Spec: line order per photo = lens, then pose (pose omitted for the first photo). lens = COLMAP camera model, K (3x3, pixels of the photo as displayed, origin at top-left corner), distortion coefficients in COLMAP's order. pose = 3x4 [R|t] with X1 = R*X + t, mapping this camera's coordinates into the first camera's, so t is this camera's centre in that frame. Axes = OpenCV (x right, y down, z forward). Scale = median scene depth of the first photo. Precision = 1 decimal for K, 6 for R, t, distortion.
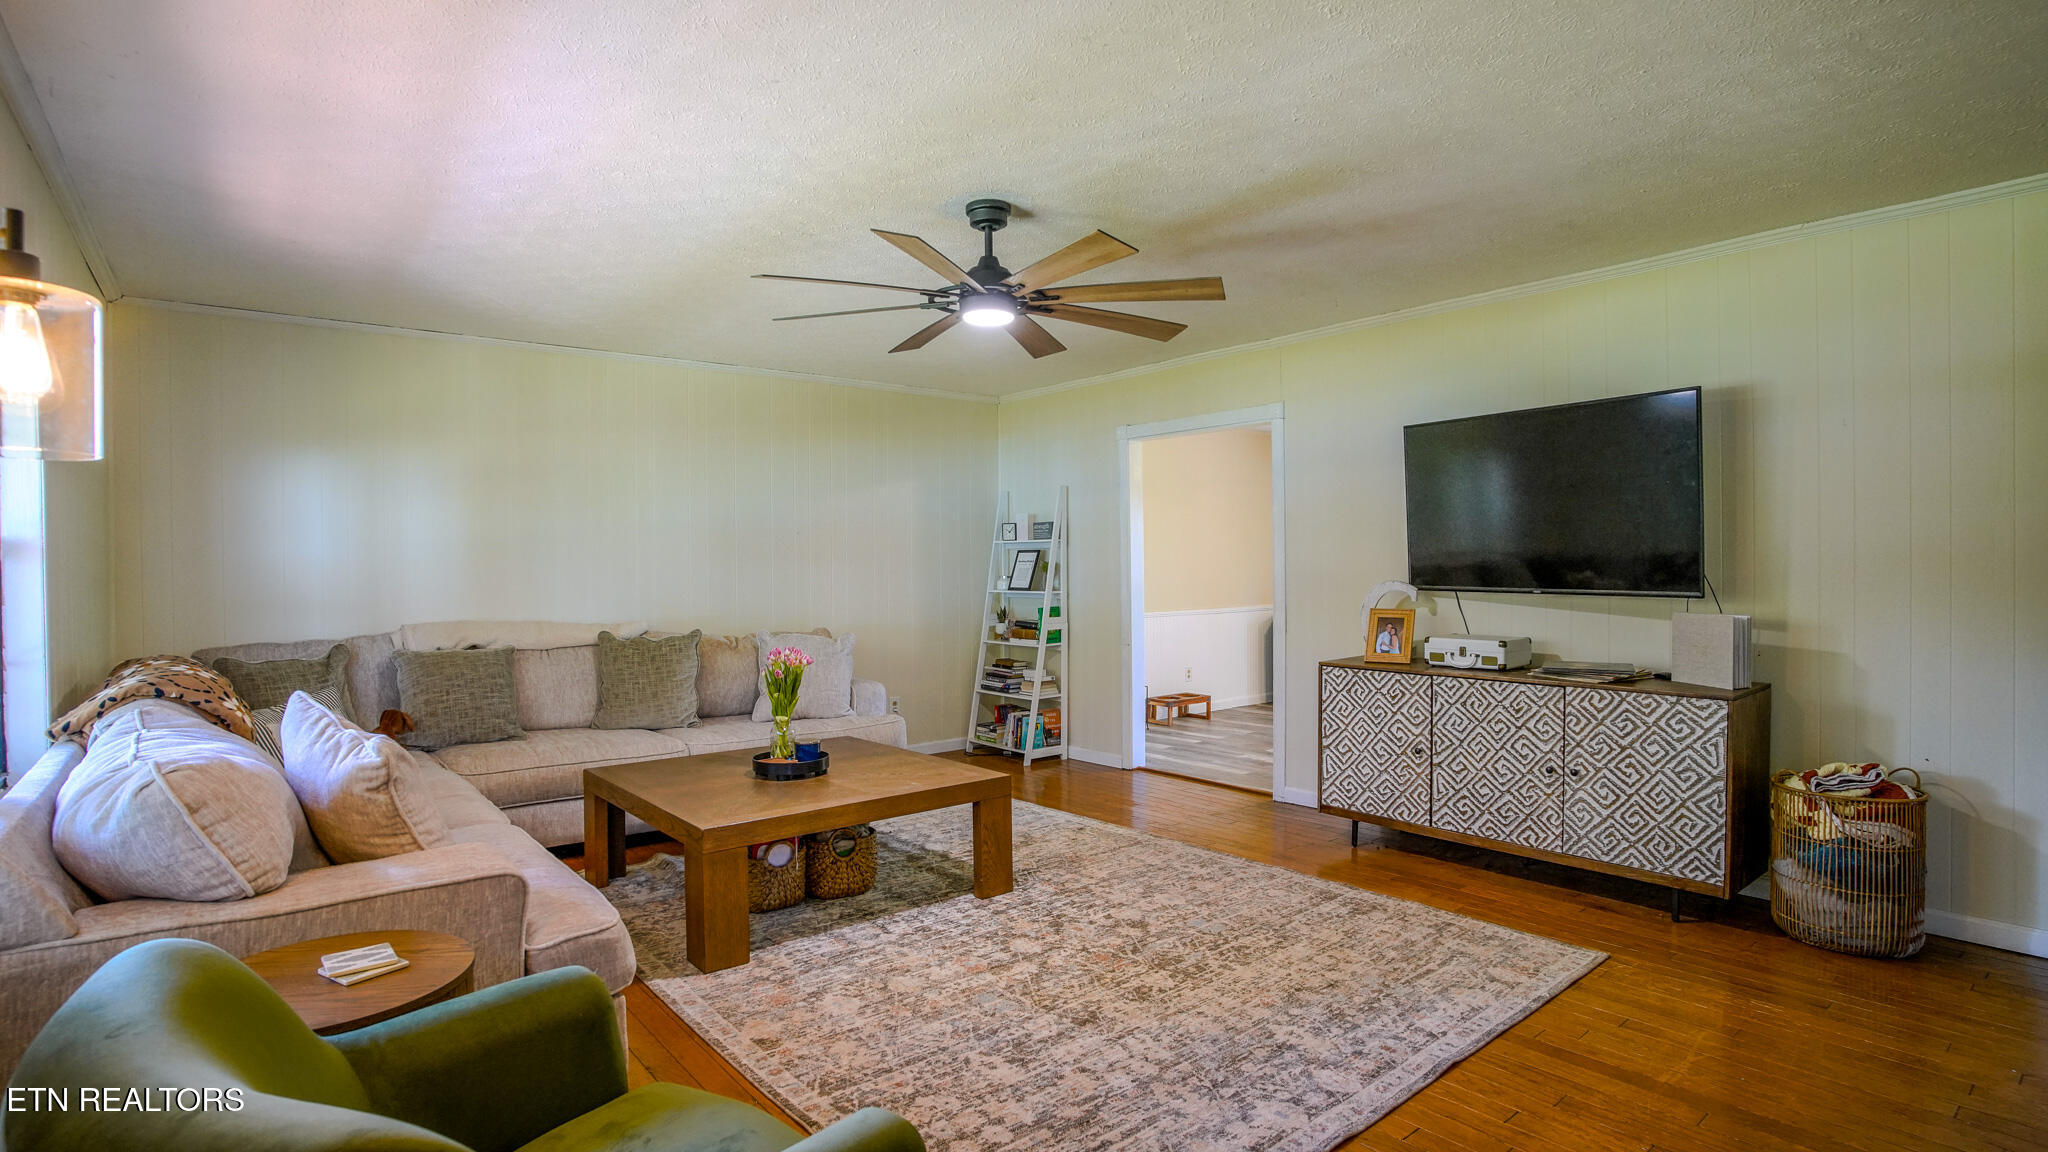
lens RADIAL K [[1008.3, 0, 1028.5], [0, 1008.3, 570.3], [0, 0, 1]] dist [-0.085249, 0.042445]
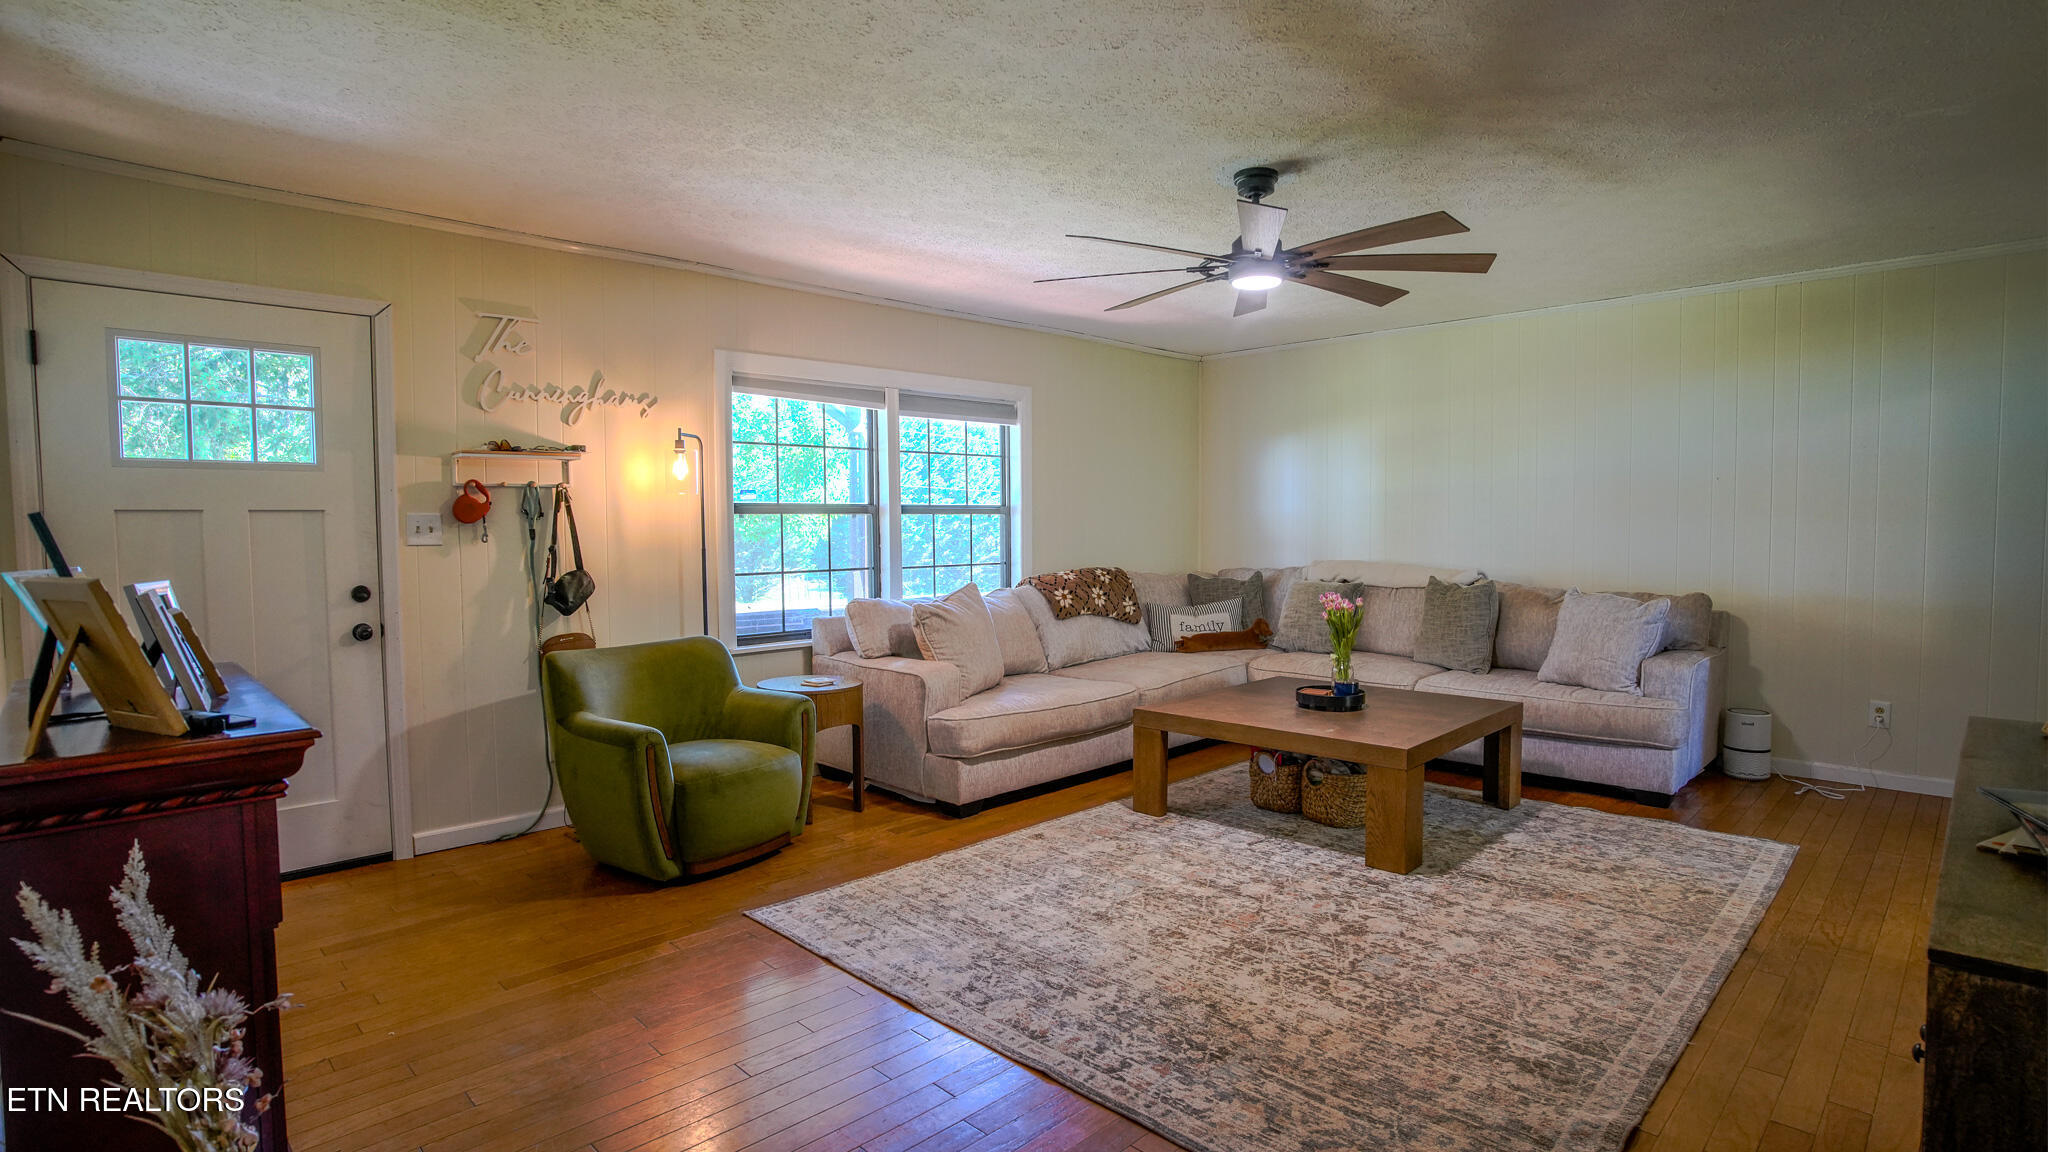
lens RADIAL K [[1008.3, 0, 1028.5], [0, 1008.3, 570.3], [0, 0, 1]] dist [-0.085249, 0.042445]
pose [[0.088999, 0.052766, -0.994633, 0.947799], [0.002235, 0.998583, 0.053176, -0.008762], [0.996029, -0.006956, 0.088755, 0.648524]]
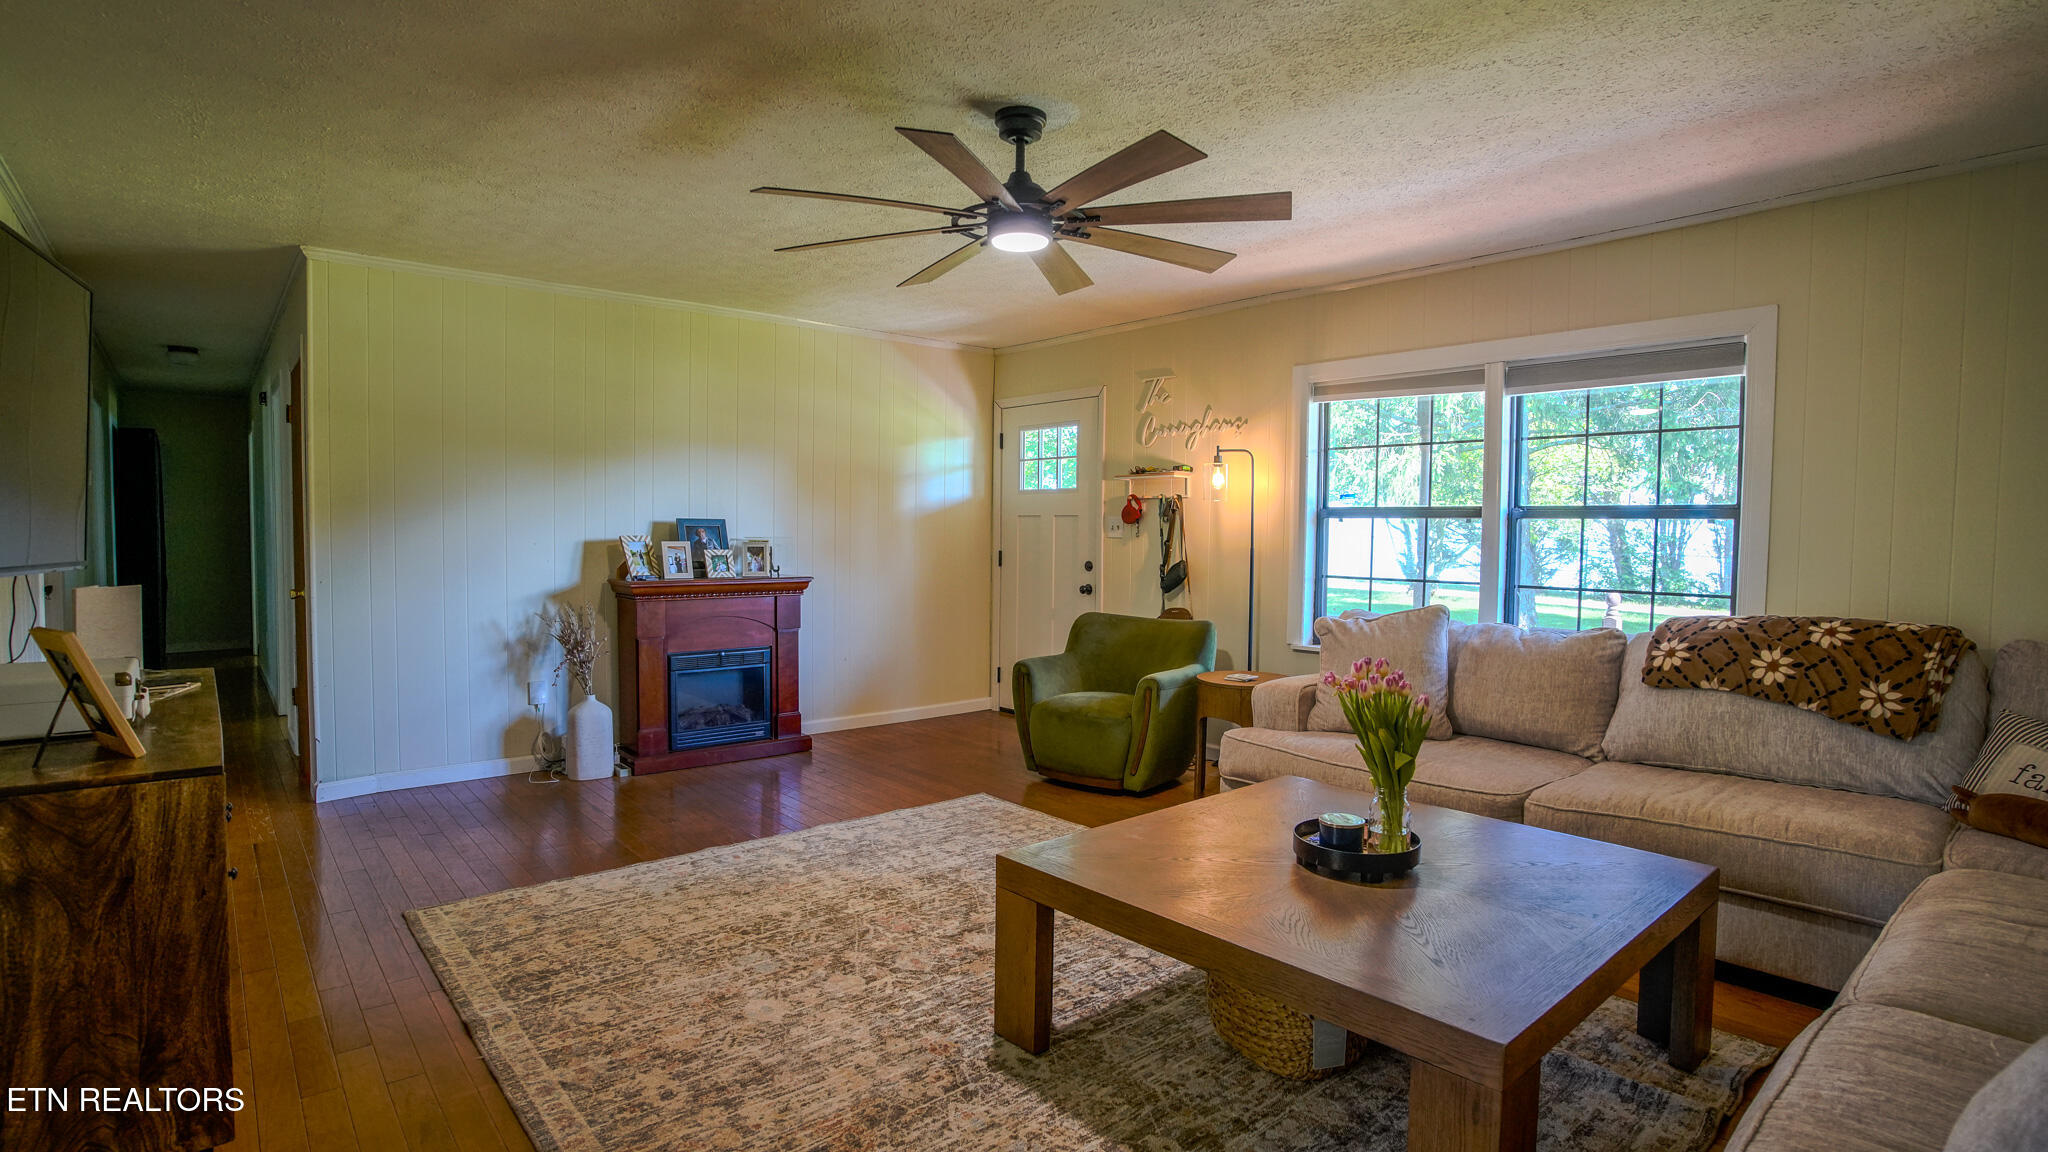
lens RADIAL K [[1008.3, 0, 1028.5], [0, 1008.3, 570.3], [0, 0, 1]] dist [-0.085249, 0.042445]
pose [[-0.999813, -0.000504, -0.019315, -0.028747], [-0.001437, 0.998832, 0.048290, -0.007430], [0.019268, 0.048308, -0.998647, 1.823701]]
